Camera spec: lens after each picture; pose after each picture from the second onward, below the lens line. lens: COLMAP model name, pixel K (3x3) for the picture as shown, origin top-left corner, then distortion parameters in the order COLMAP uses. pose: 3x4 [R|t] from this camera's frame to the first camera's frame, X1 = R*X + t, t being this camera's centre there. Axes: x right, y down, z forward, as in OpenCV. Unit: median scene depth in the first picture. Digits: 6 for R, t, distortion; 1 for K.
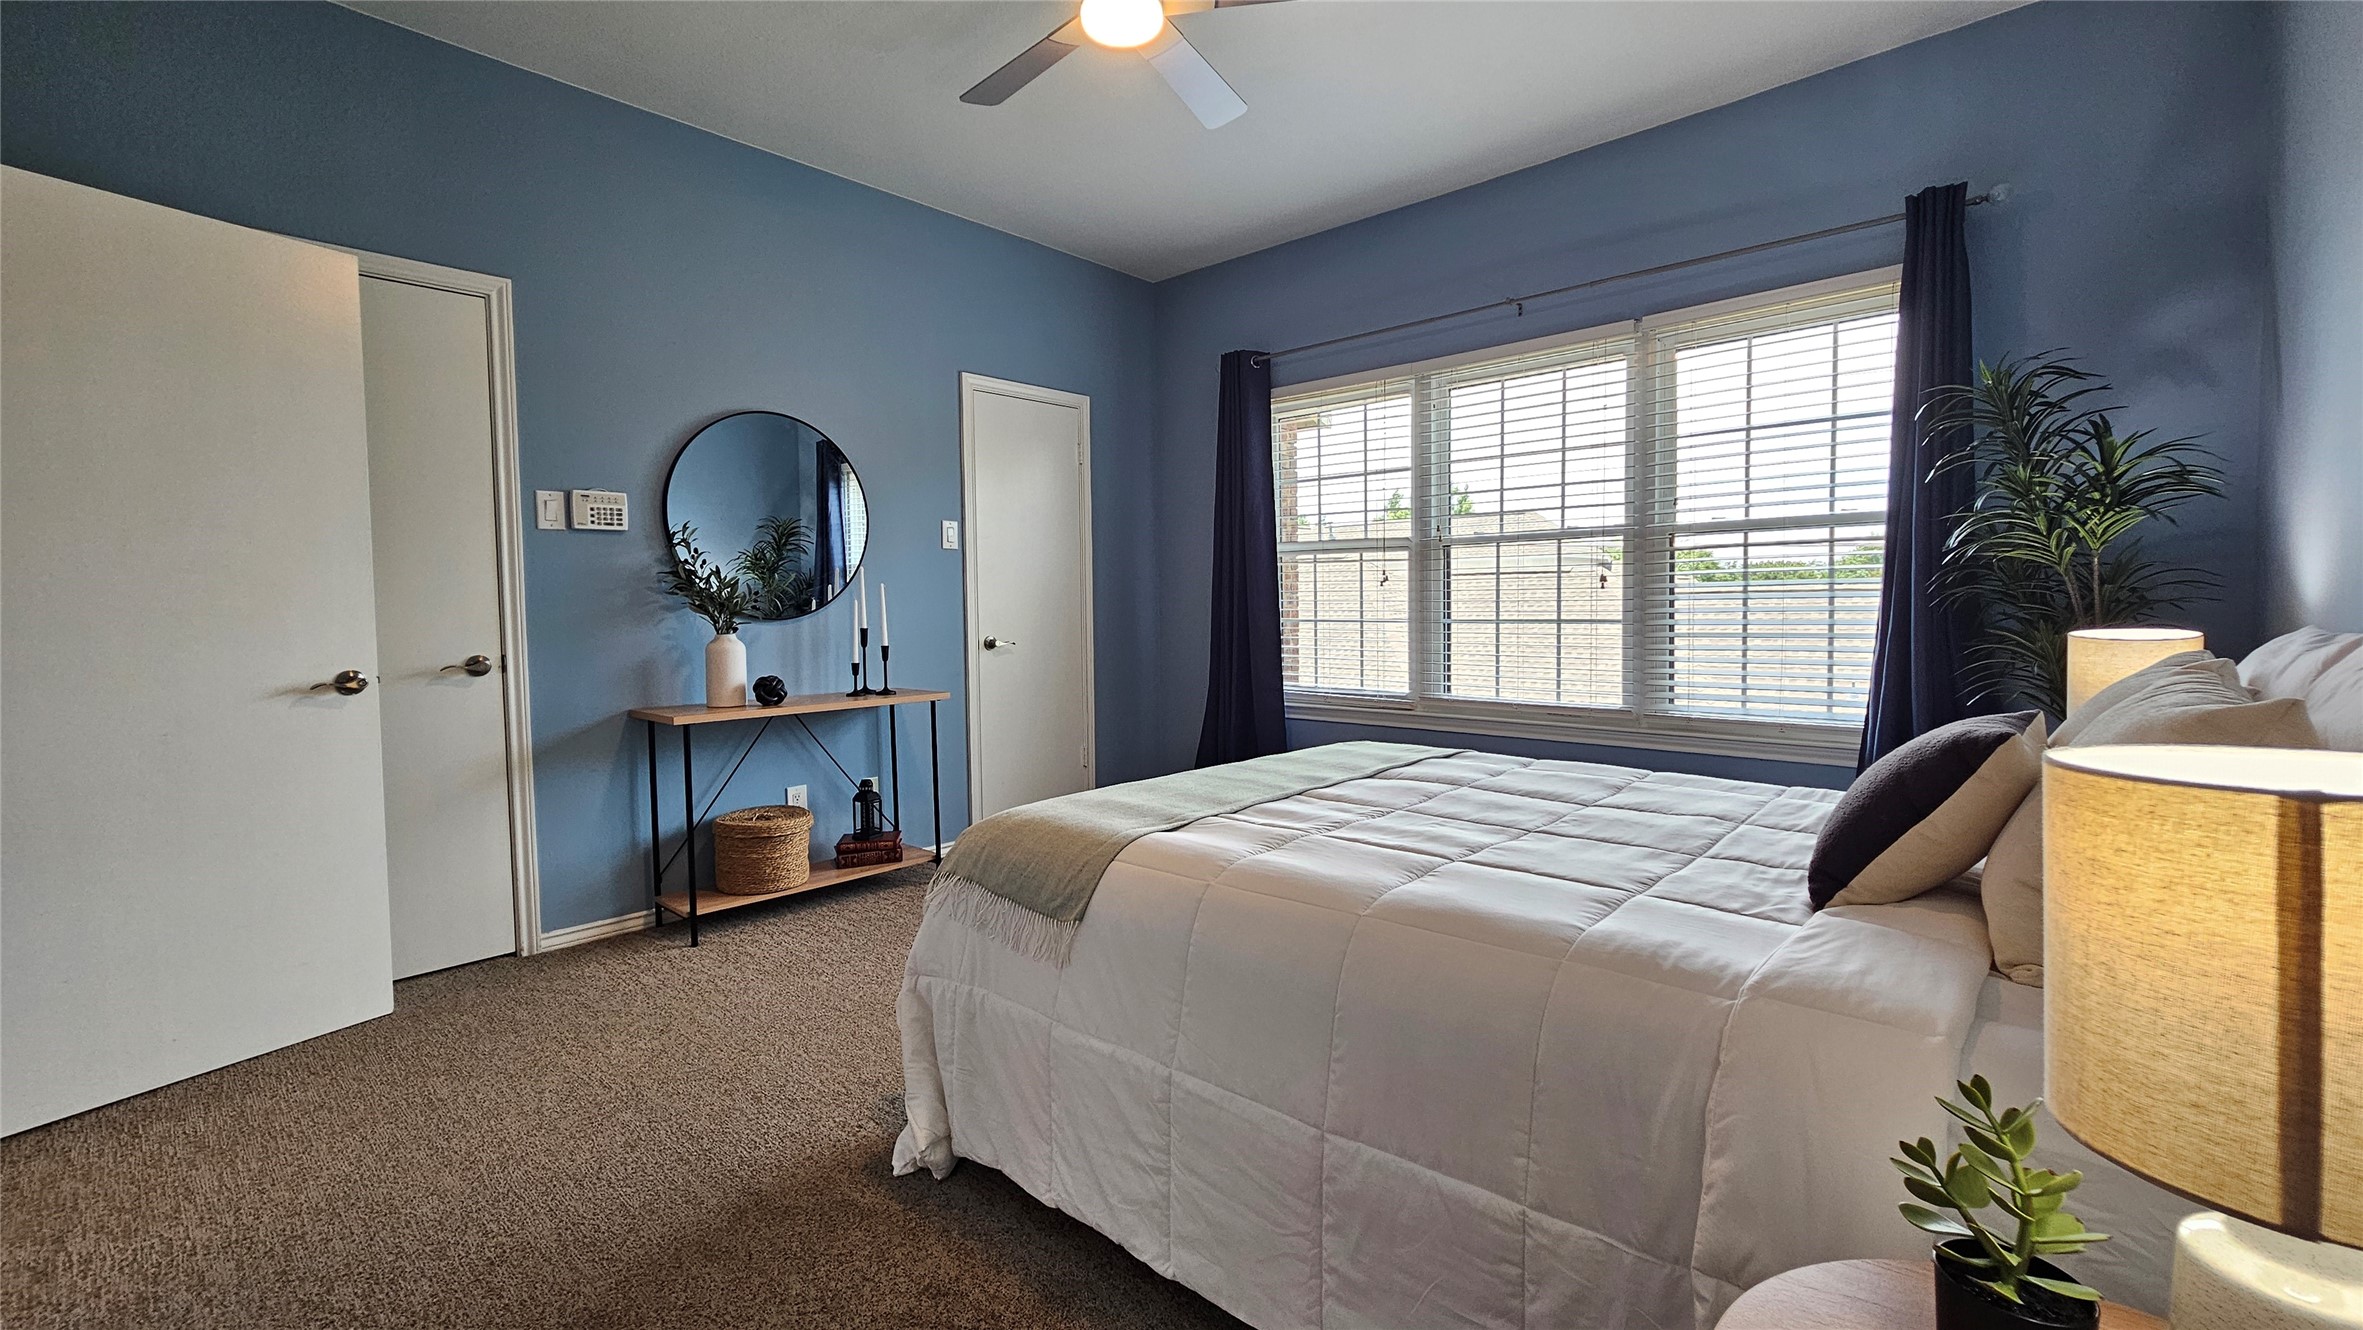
lens RADIAL K [[983.7, 0, 1181.5], [0, 983.7, 653.8], [0, 0, 1]] dist [0.000197, 0.000011]
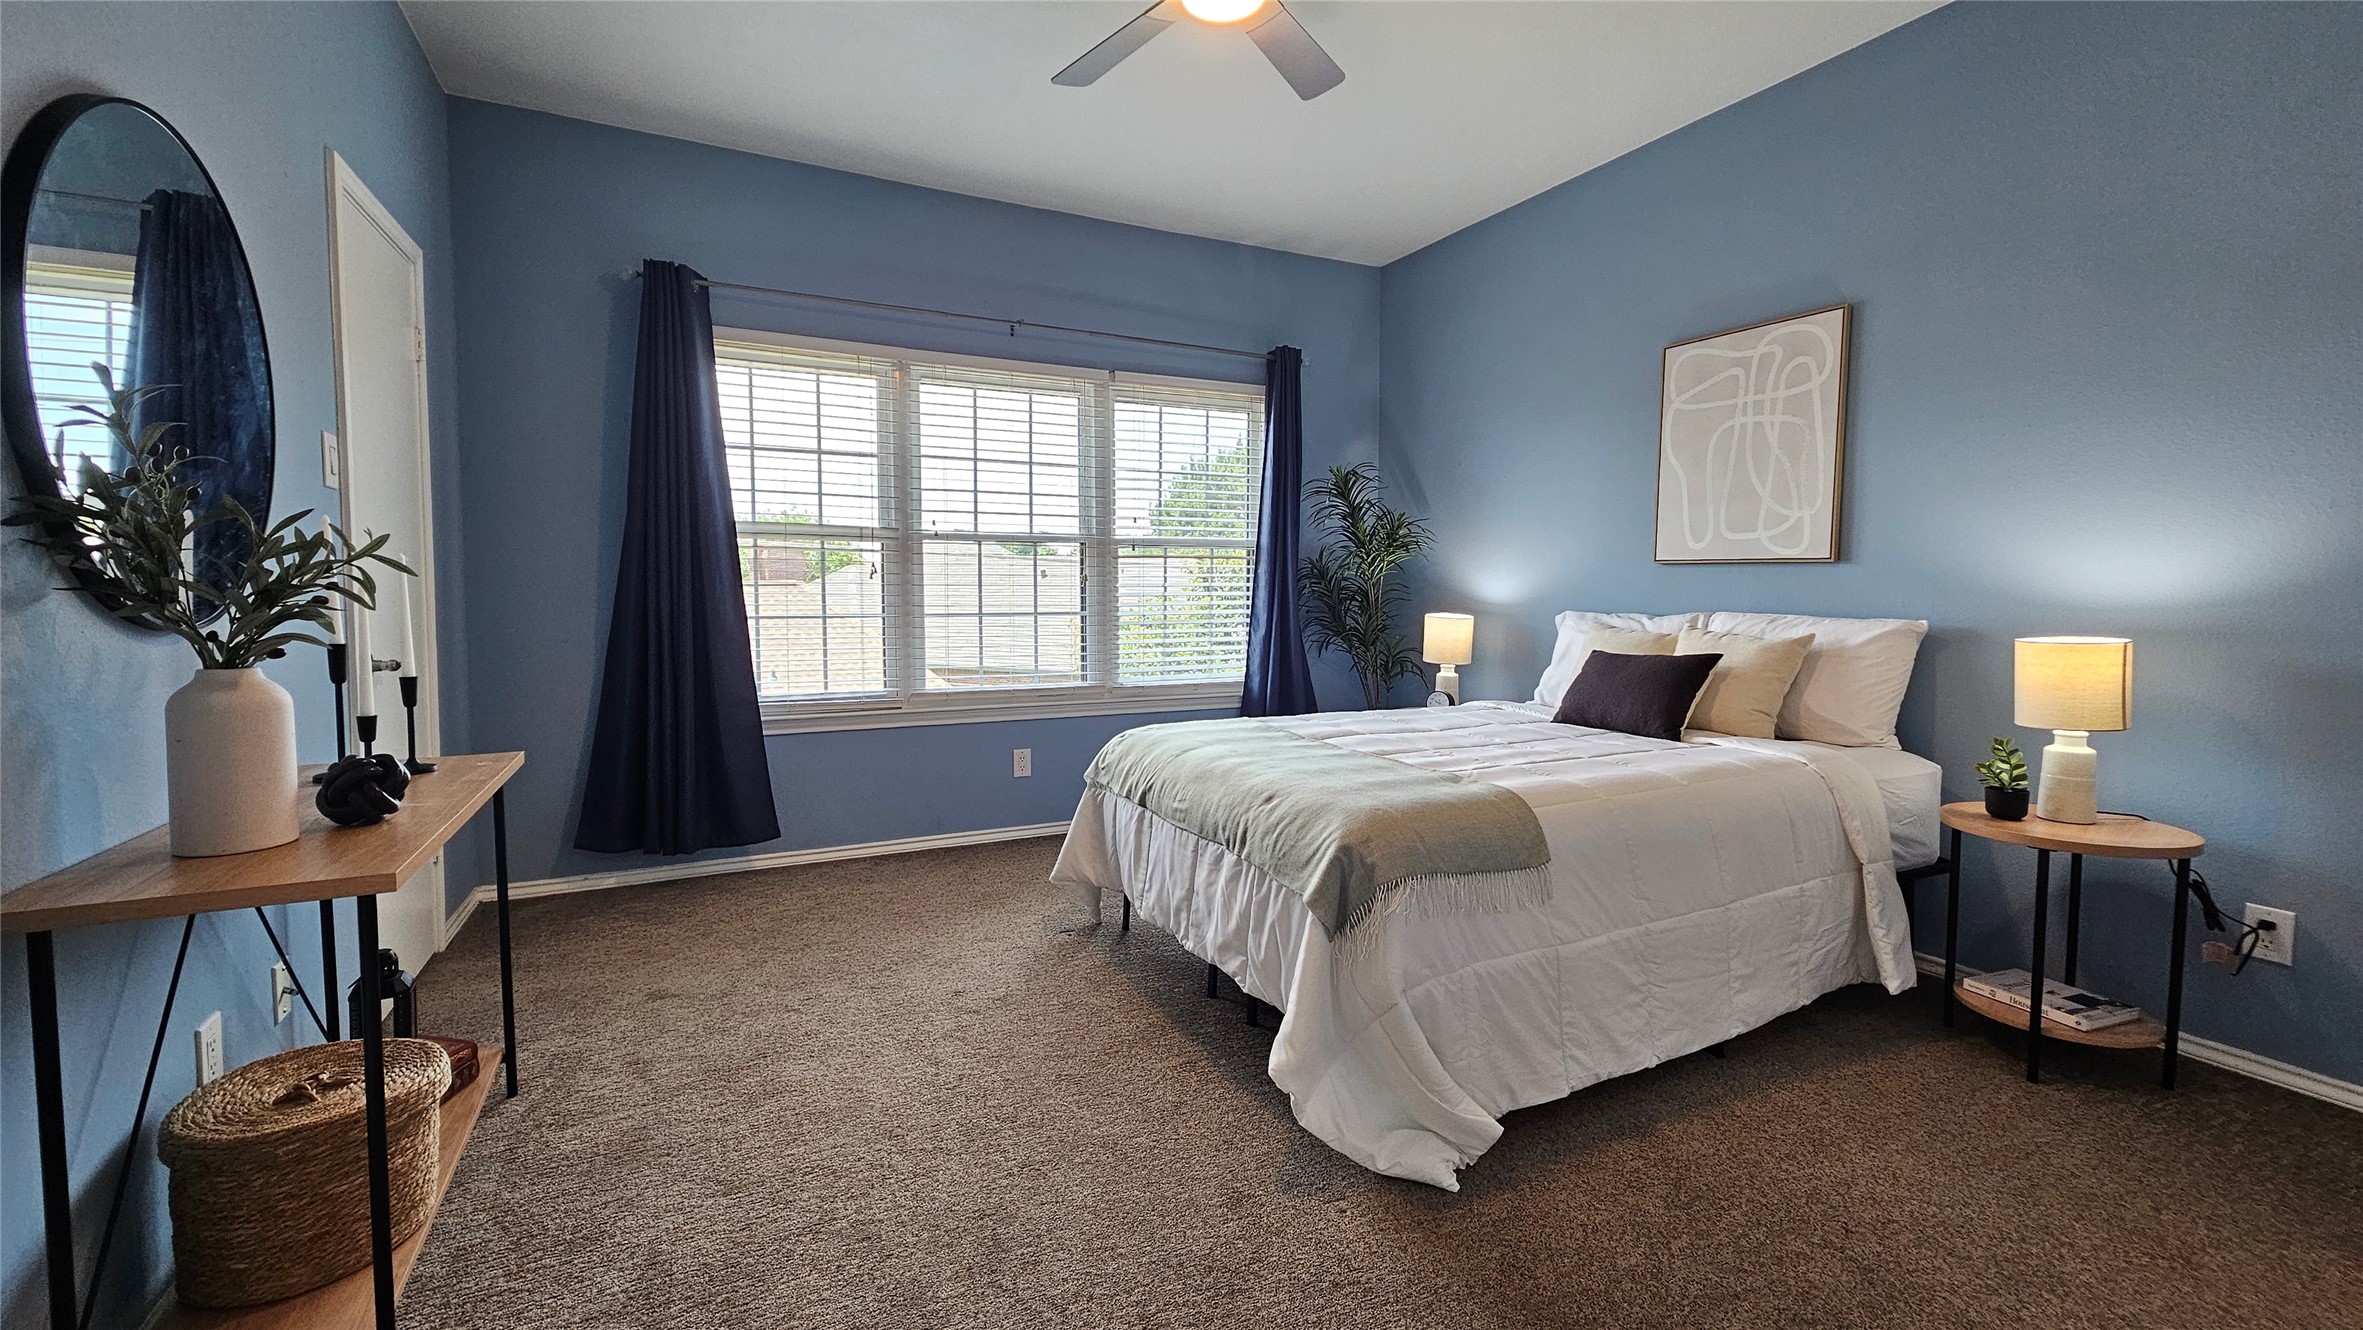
lens RADIAL K [[962.7, 0, 1181.5], [0, 962.7, 665.0], [0, 0, 1]] dist [0.001619, 0.000167]
pose [[0.359790, -0.059754, 0.931118, -0.601565], [0.042679, 0.997957, 0.047552, -0.019775], [-0.932057, 0.022631, 0.361605, 0.436590]]
